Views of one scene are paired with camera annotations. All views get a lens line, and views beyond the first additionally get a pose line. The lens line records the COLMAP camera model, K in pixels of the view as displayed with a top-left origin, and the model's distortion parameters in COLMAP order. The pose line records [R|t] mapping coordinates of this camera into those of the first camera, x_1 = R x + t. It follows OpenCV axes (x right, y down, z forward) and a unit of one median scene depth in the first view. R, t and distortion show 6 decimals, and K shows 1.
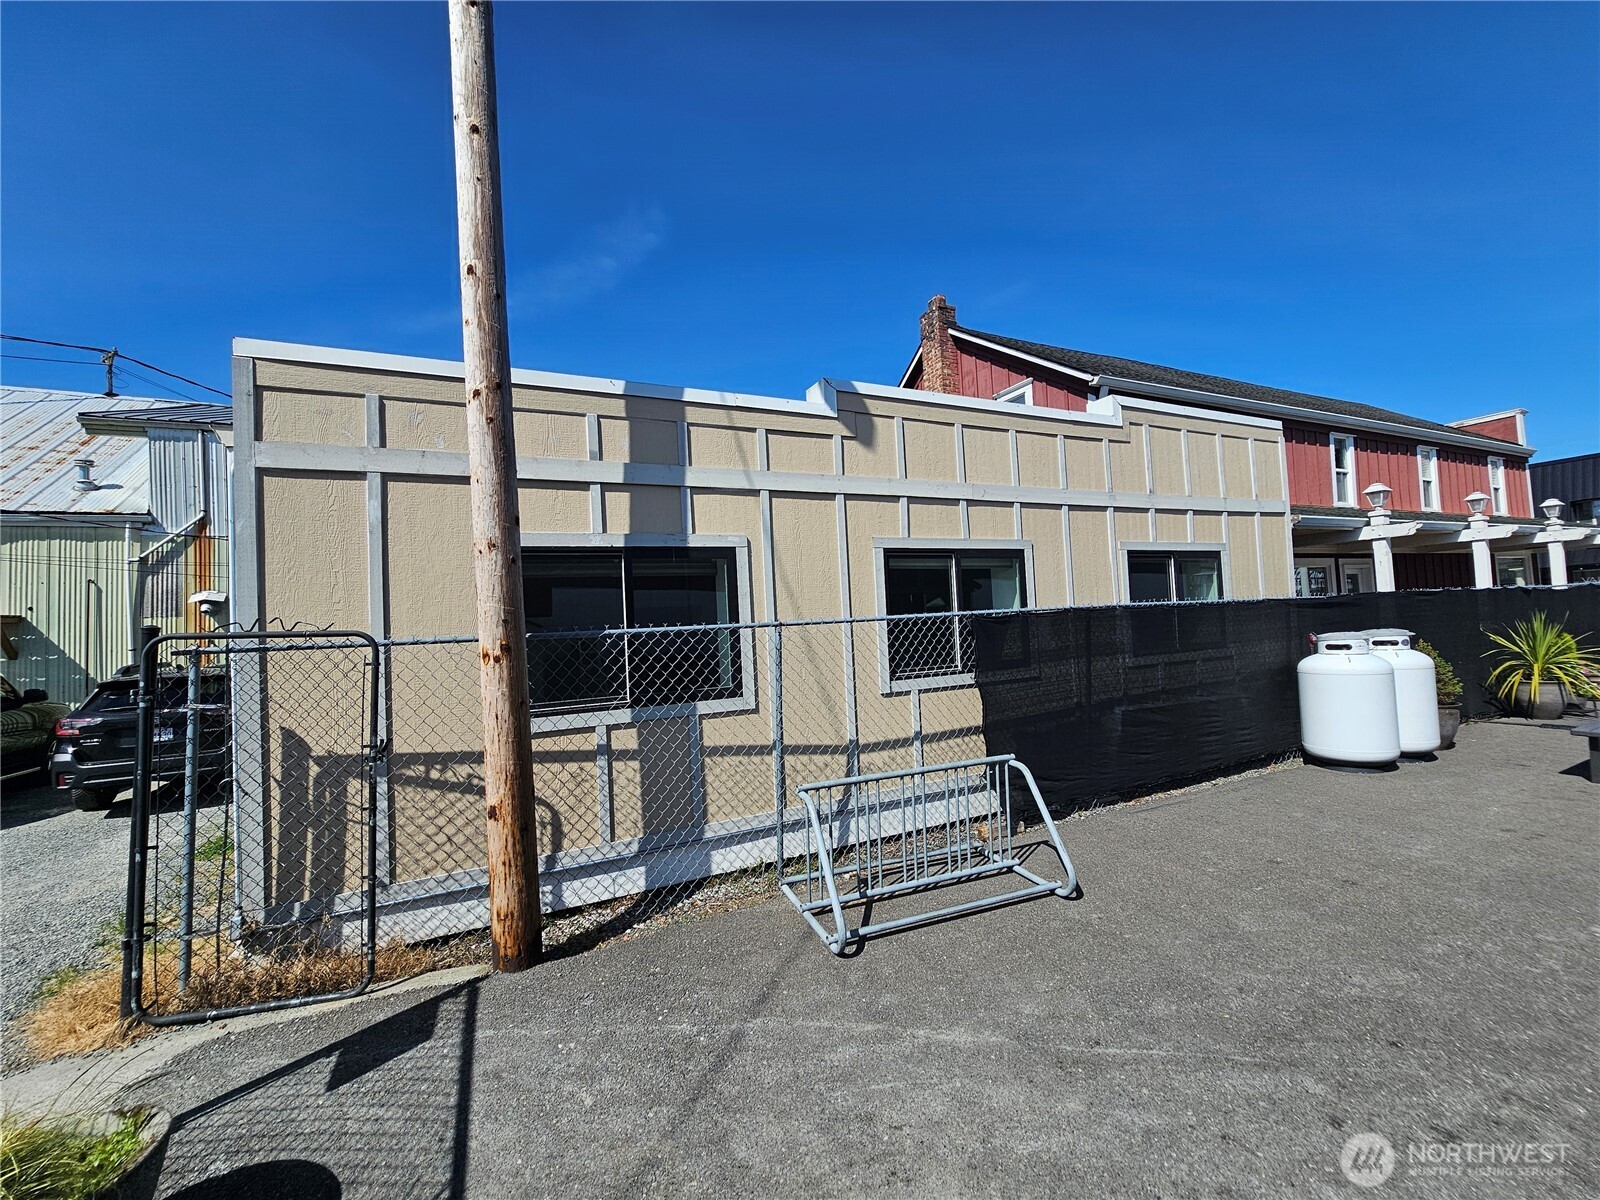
lens RADIAL K [[652.3, 0, 801.4], [0, 652.3, 599.3], [0, 0, 1]] dist [-0.000094, 0.000207]
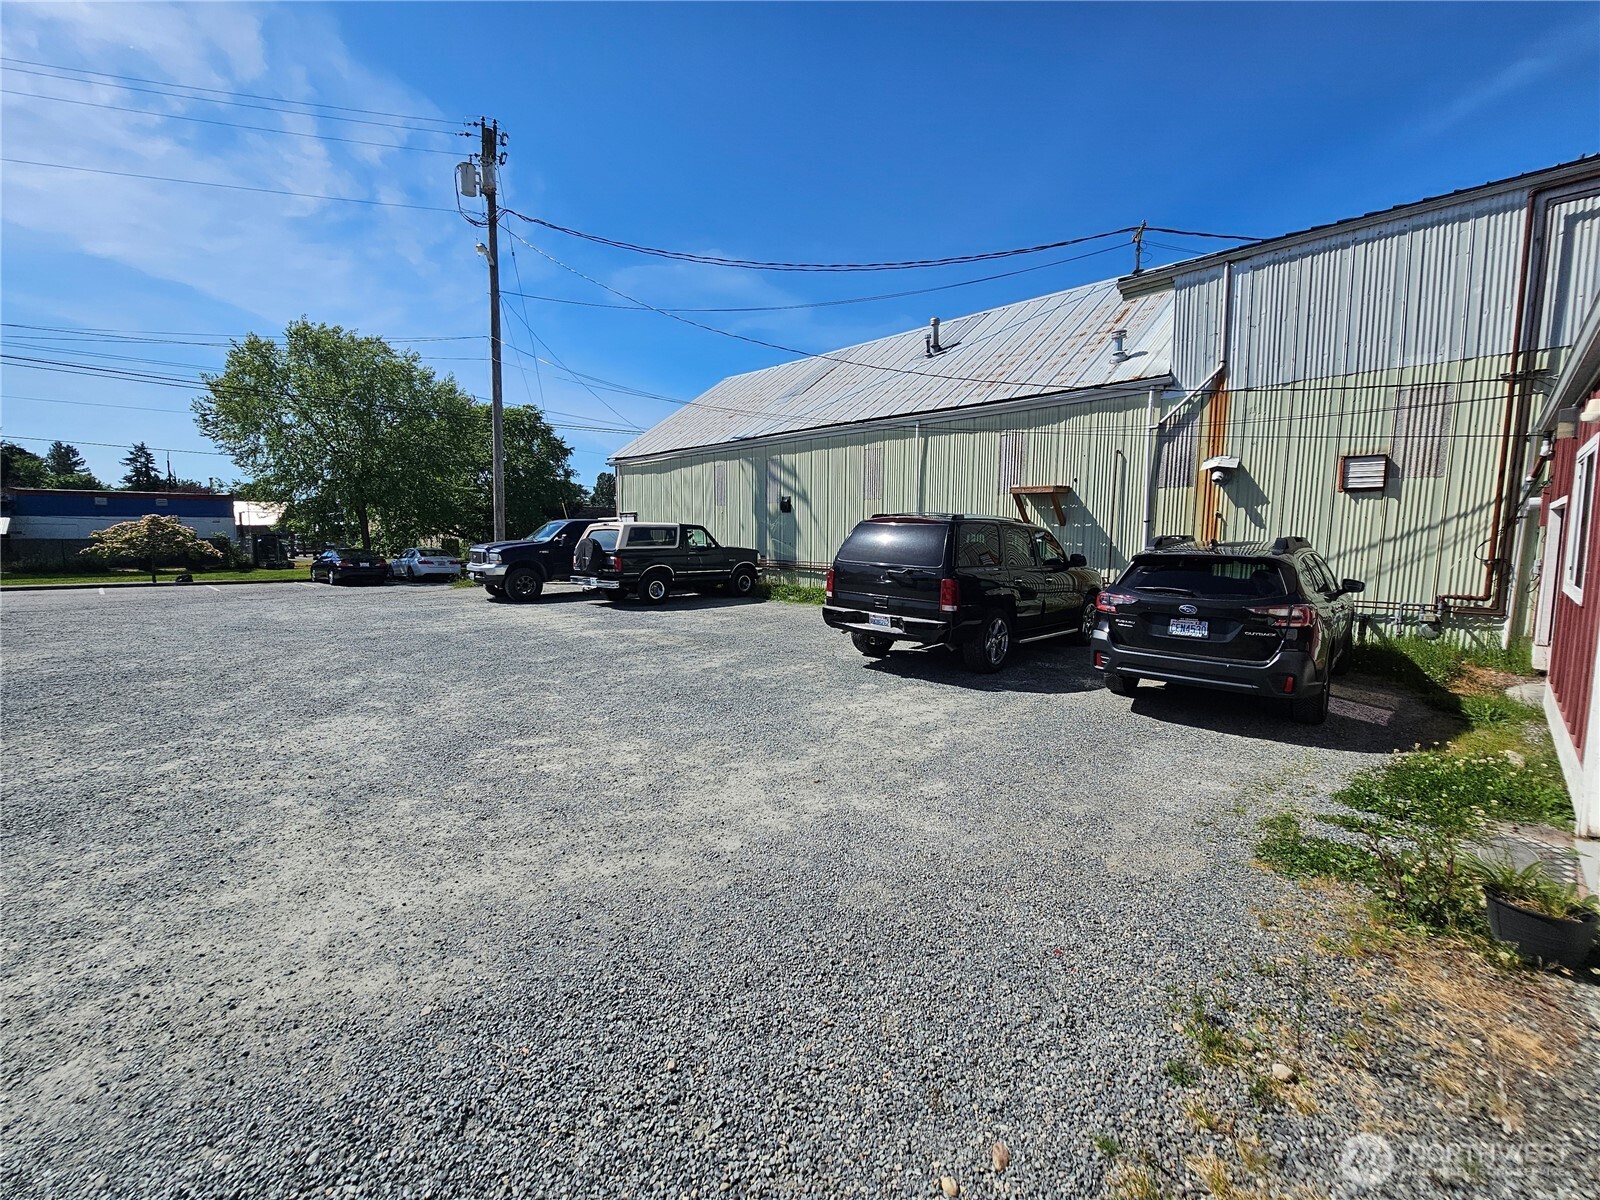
lens RADIAL K [[652.3, 0, 800.9], [0, 652.3, 593.2], [0, 0, 1]] dist [-0.000094, 0.000207]
pose [[0.312535, 0.141637, -0.939287, -0.252787], [0.017132, 0.987820, 0.154656, 0.023754], [0.949752, -0.064428, 0.306302, 0.200415]]
